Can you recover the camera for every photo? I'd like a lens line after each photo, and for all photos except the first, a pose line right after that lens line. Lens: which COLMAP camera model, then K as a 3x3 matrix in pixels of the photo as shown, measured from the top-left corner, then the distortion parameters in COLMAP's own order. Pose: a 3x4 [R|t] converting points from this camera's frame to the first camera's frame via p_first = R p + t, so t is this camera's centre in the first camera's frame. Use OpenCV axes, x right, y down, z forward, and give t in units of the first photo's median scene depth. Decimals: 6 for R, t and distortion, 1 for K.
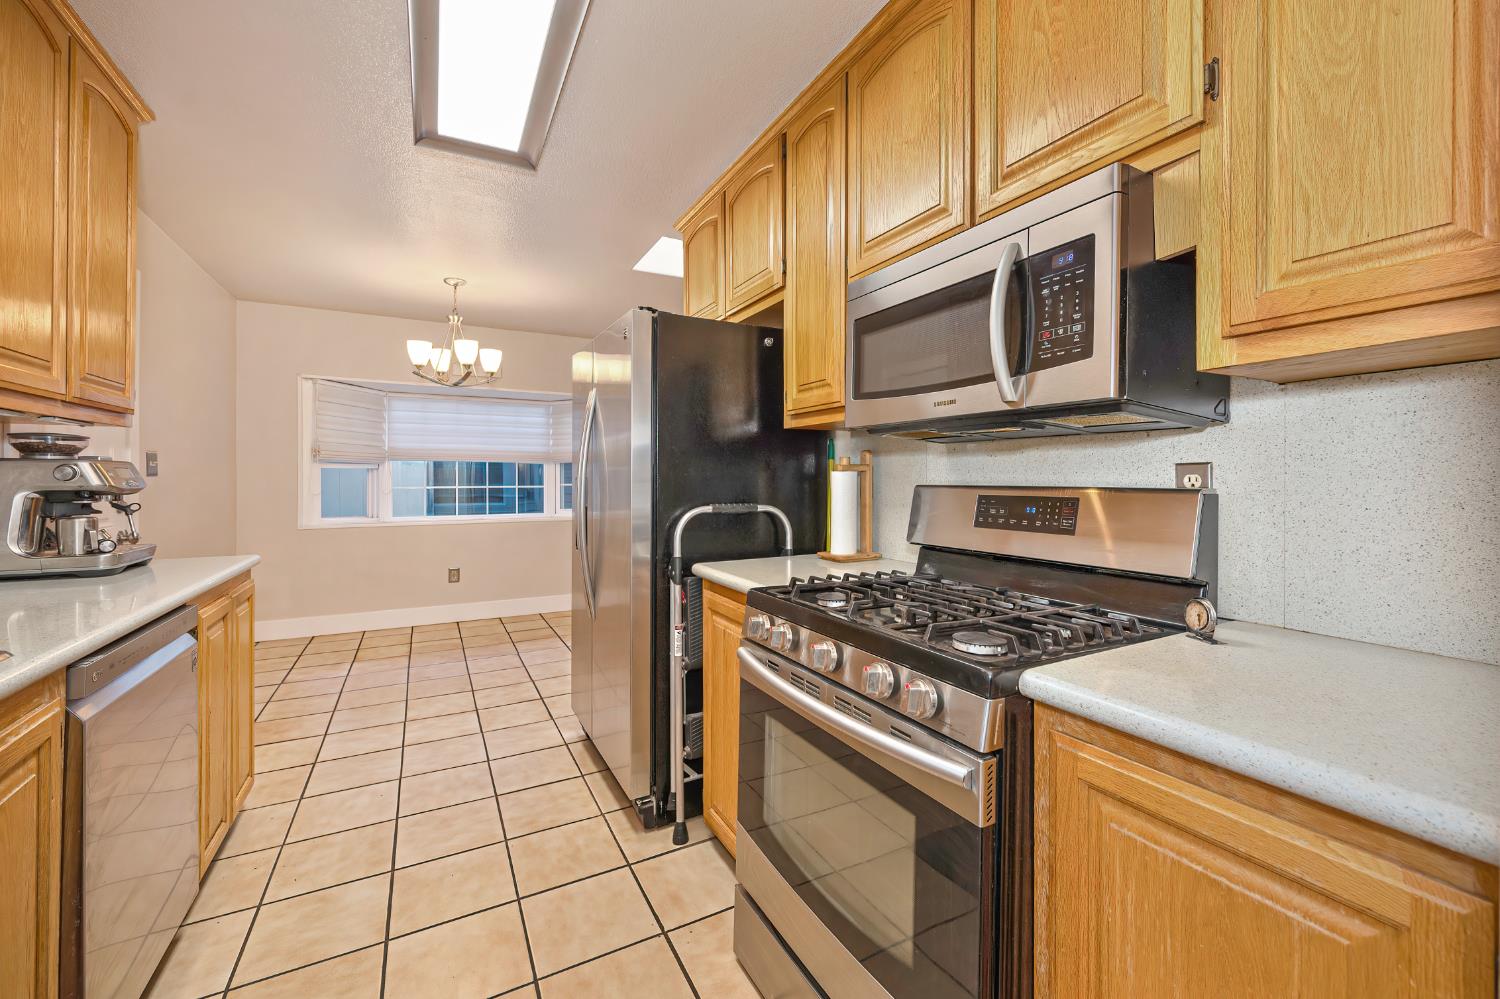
lens RADIAL K [[595.7, 0, 780.4], [0, 595.7, 482.6], [0, 0, 1]] dist [-0.001763, -0.000056]
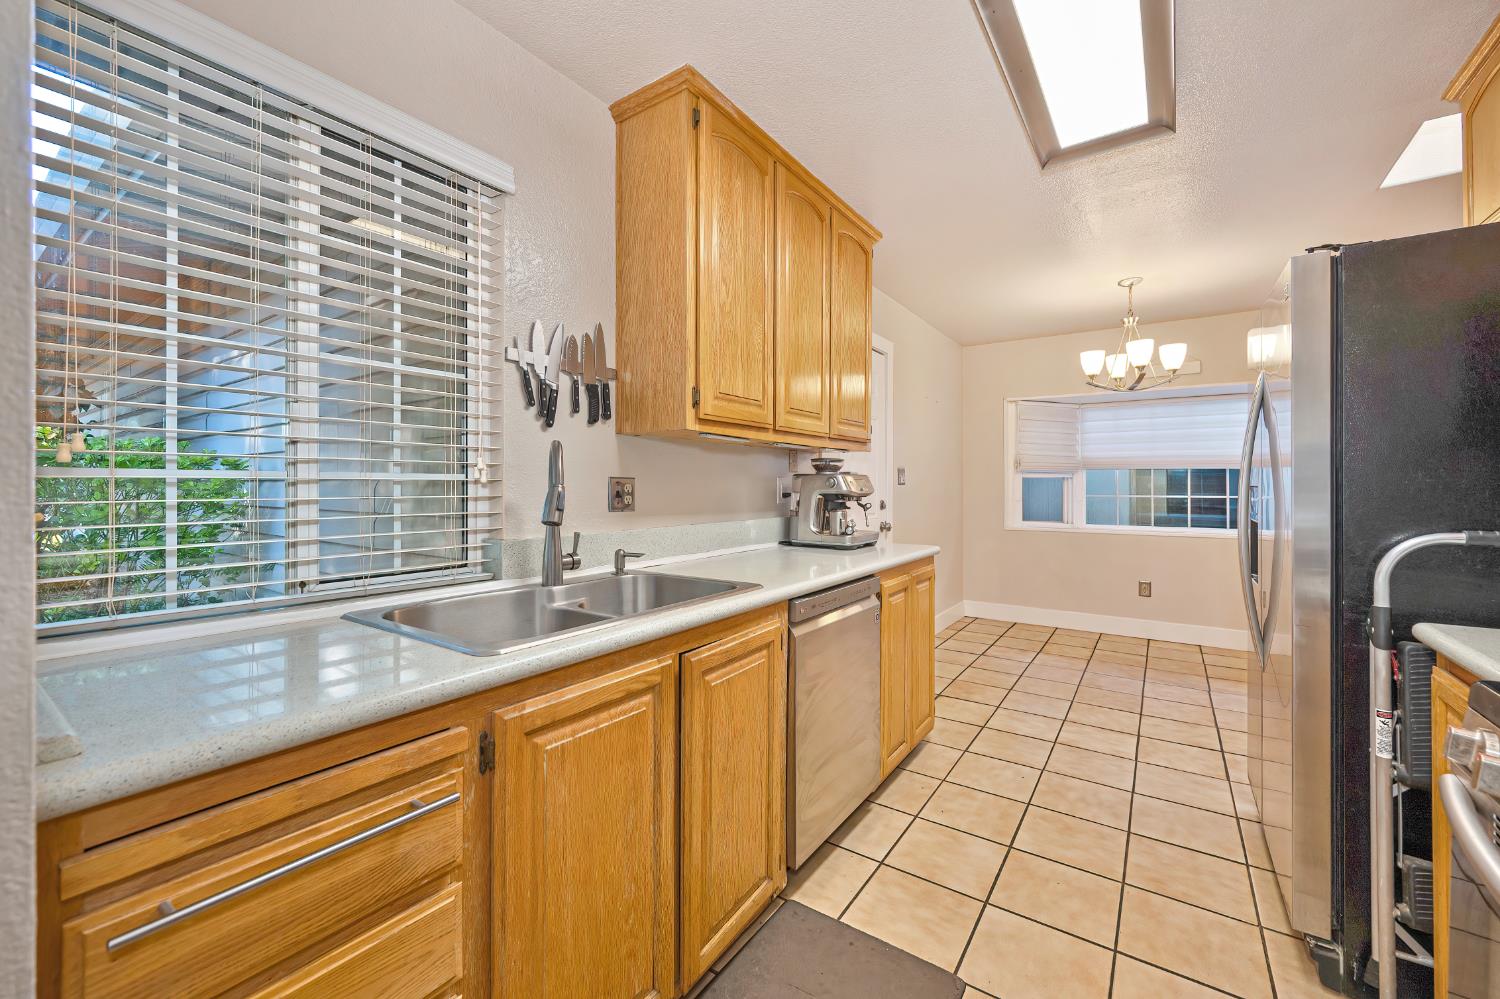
lens RADIAL K [[595.7, 0, 753.7], [0, 595.7, 487.0], [0, 0, 1]] dist [-0.001763, -0.000056]
pose [[0.448089, 0.003957, -0.893980, 0.094631], [-0.010314, 0.999947, -0.000744, -0.000774], [0.893929, 0.009553, 0.448106, 0.073383]]
